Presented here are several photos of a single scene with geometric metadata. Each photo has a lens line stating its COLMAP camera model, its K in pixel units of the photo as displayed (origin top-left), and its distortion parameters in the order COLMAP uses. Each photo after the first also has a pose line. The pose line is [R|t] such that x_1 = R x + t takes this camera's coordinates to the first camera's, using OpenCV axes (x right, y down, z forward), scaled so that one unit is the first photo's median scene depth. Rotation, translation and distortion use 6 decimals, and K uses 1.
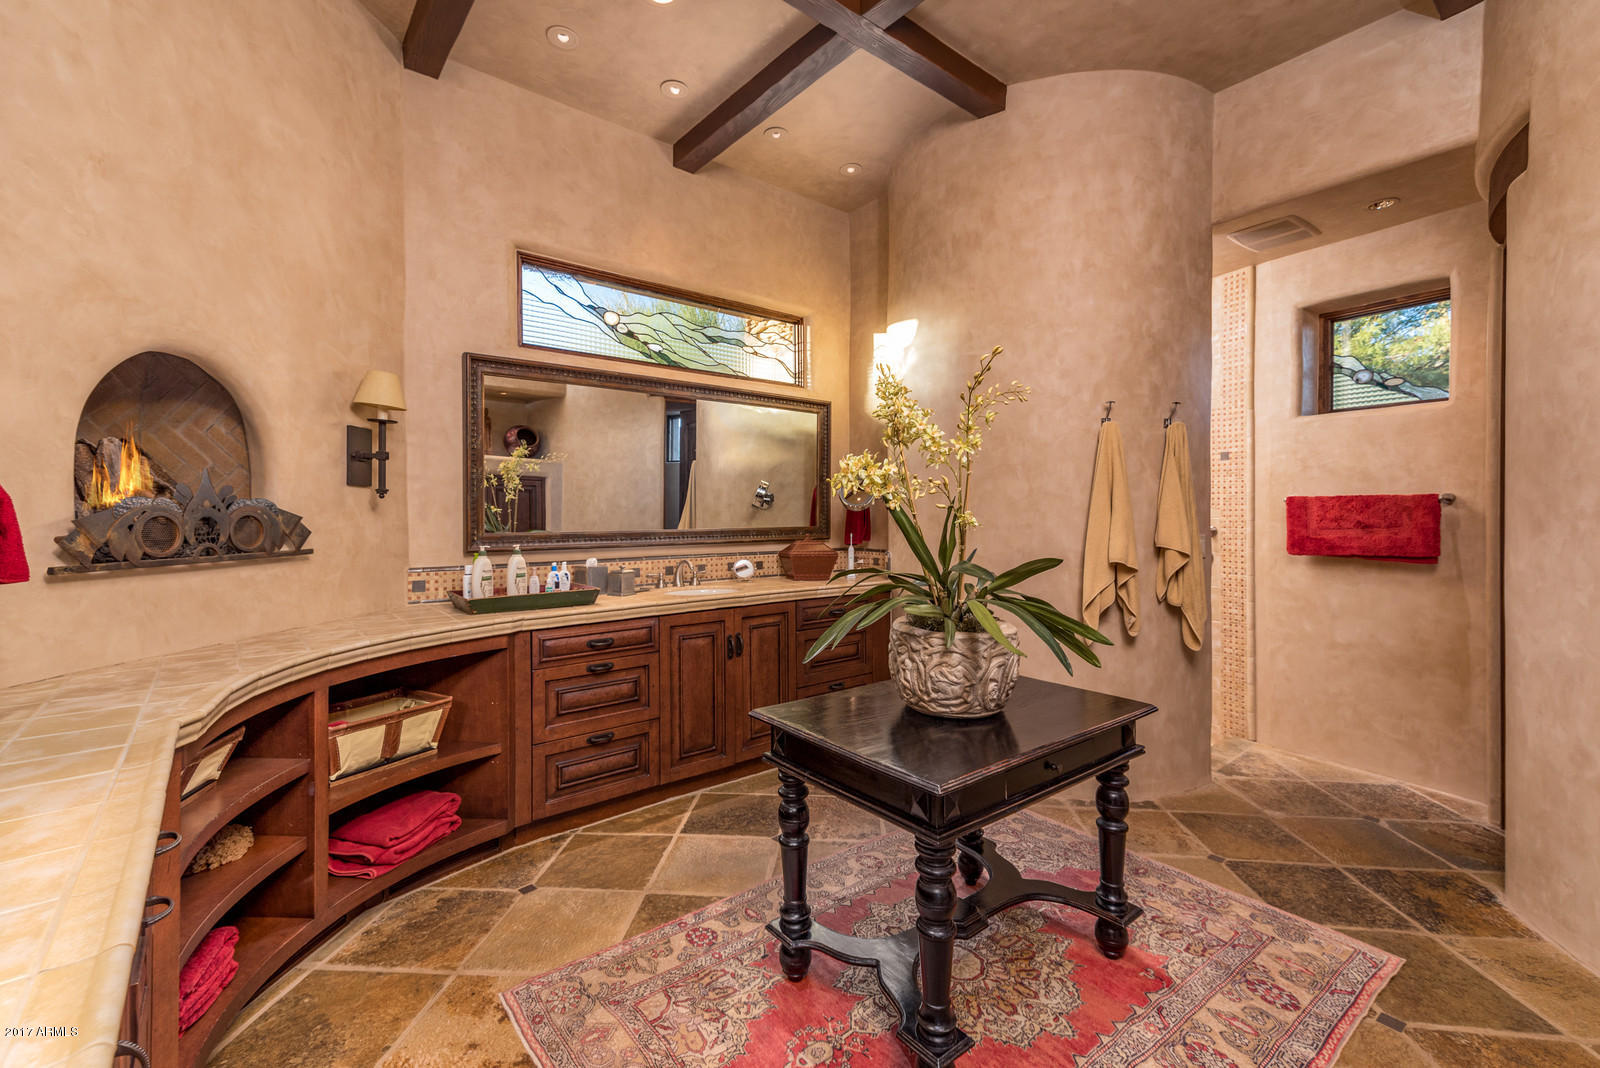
lens RADIAL K [[694.9, 0, 790.1], [0, 694.9, 507.5], [0, 0, 1]] dist [0.030156, 0.000350]
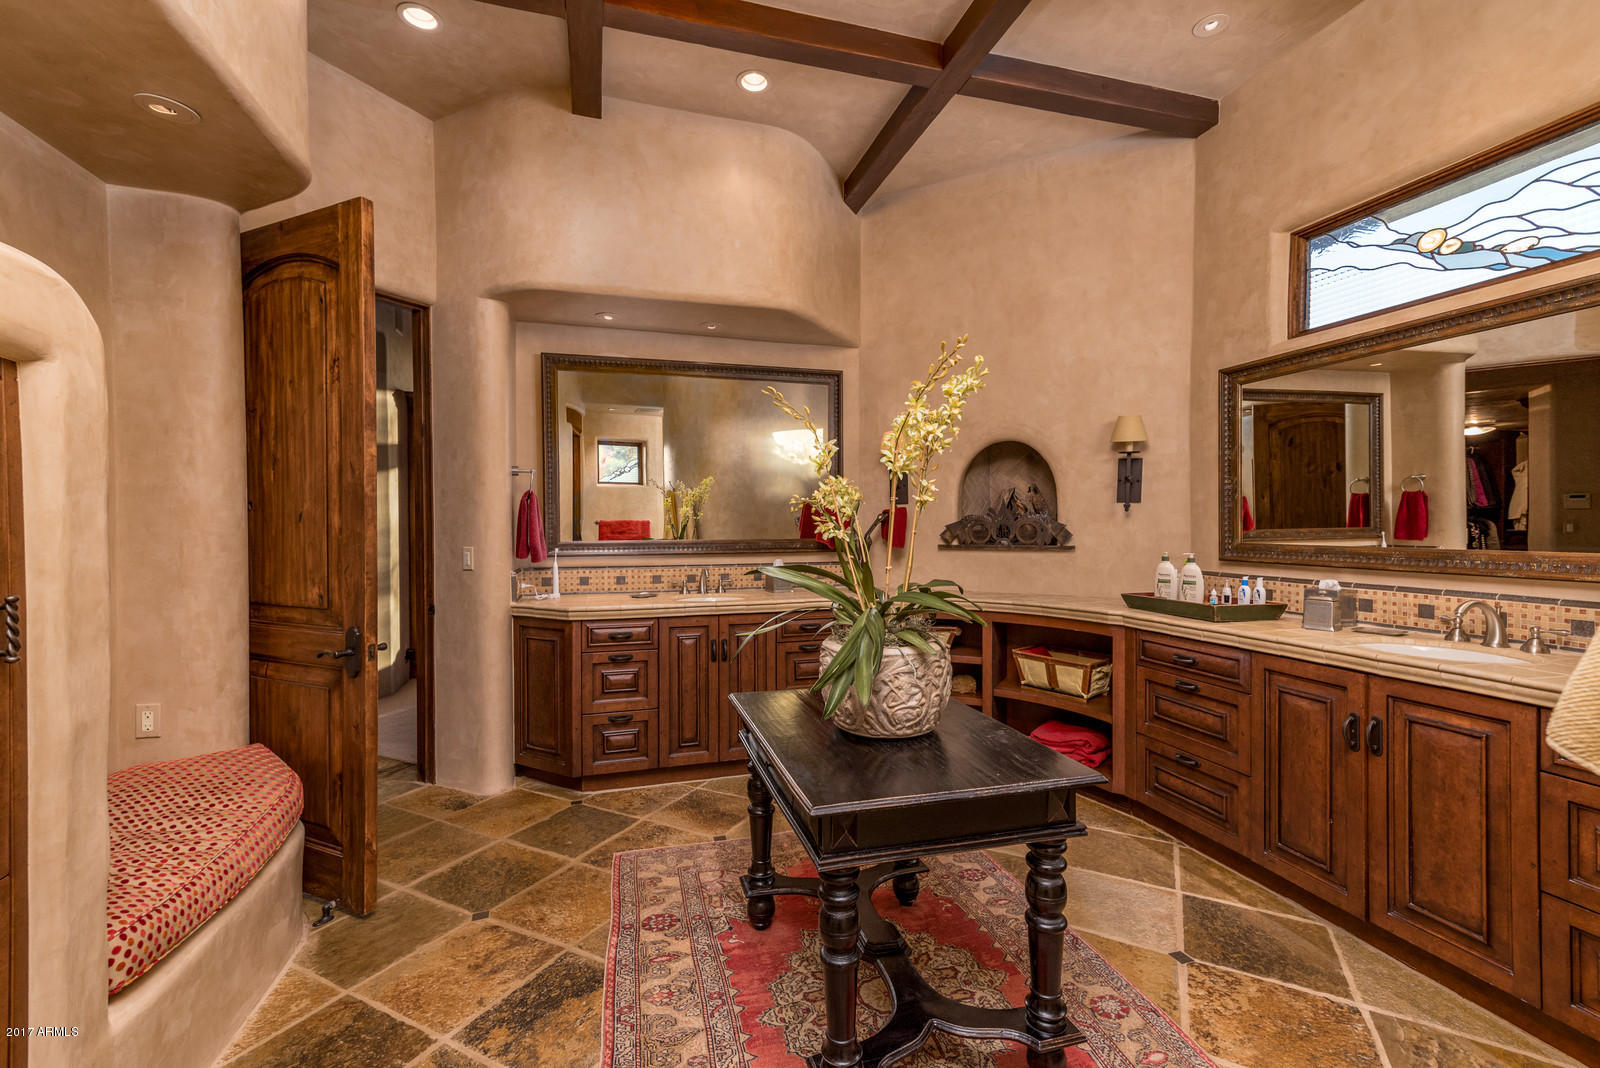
lens RADIAL K [[694.9, 0, 800.5], [0, 694.9, 530.1], [0, 0, 1]] dist [0.030156, 0.000350]
pose [[-0.388339, 0.005803, -0.921498, 0.807126], [0.000203, 0.999981, 0.006212, 0.012618], [0.921517, 0.002226, -0.388333, 0.886243]]
